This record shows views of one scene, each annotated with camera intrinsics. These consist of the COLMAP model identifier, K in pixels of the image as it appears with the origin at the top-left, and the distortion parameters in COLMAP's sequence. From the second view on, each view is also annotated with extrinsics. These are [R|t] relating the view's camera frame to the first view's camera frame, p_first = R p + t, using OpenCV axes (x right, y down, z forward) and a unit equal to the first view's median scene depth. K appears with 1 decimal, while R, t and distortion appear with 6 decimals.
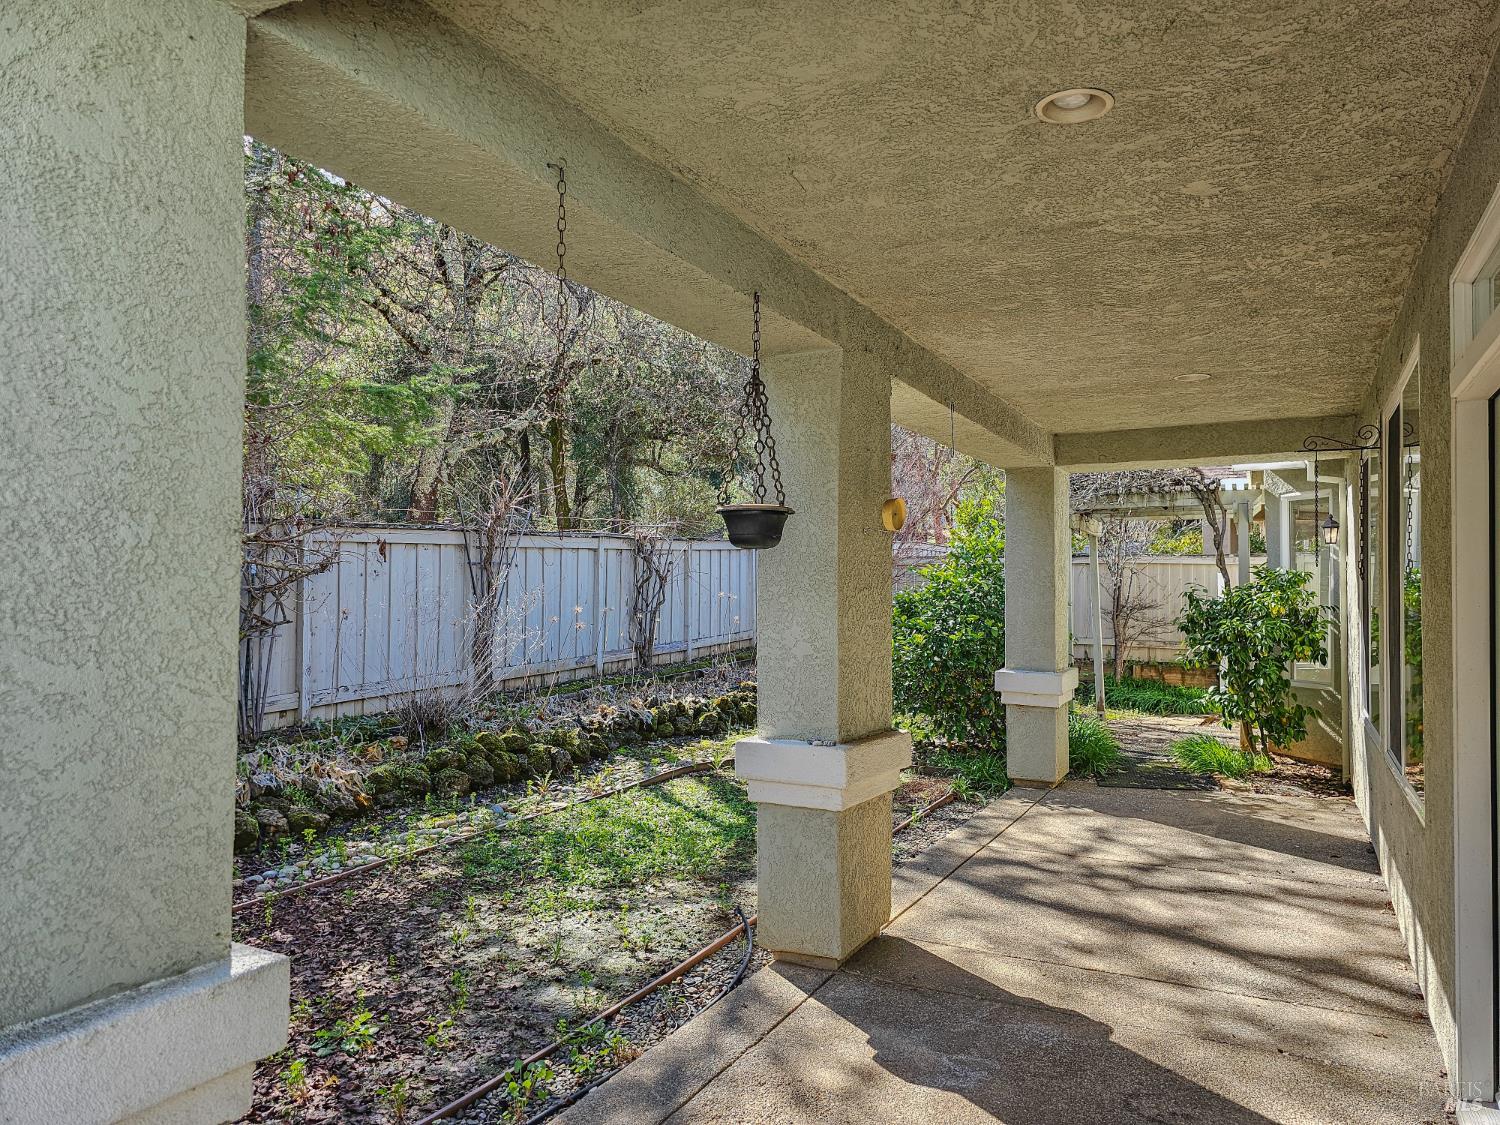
lens RADIAL K [[1022.7, 0, 750.0], [0, 1022.7, 562.5], [0, 0, 1]] dist [0.037165, -0.030411]
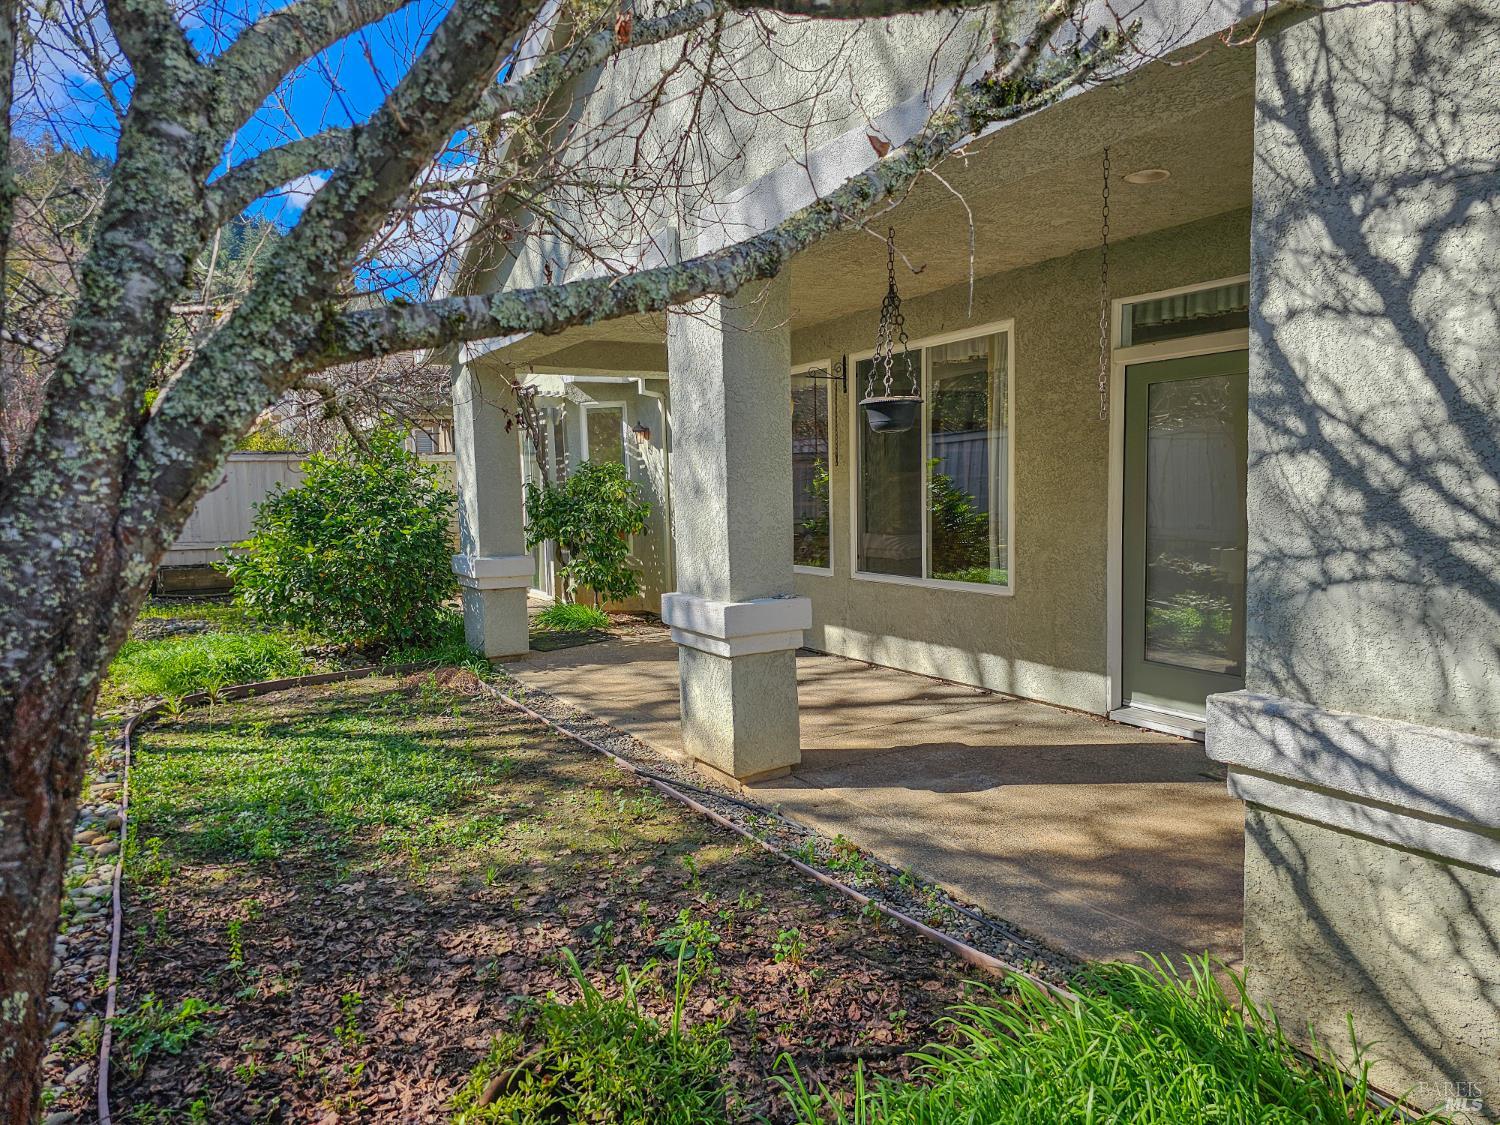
lens RADIAL K [[1022.7, 0, 750.0], [0, 1022.7, 562.5], [0, 0, 1]] dist [0.037165, -0.030411]
pose [[0.528547, -0.084647, 0.844673, -0.947560], [0.017265, 0.995882, 0.088996, 0.037939], [-0.848729, -0.032455, 0.527832, 0.415903]]
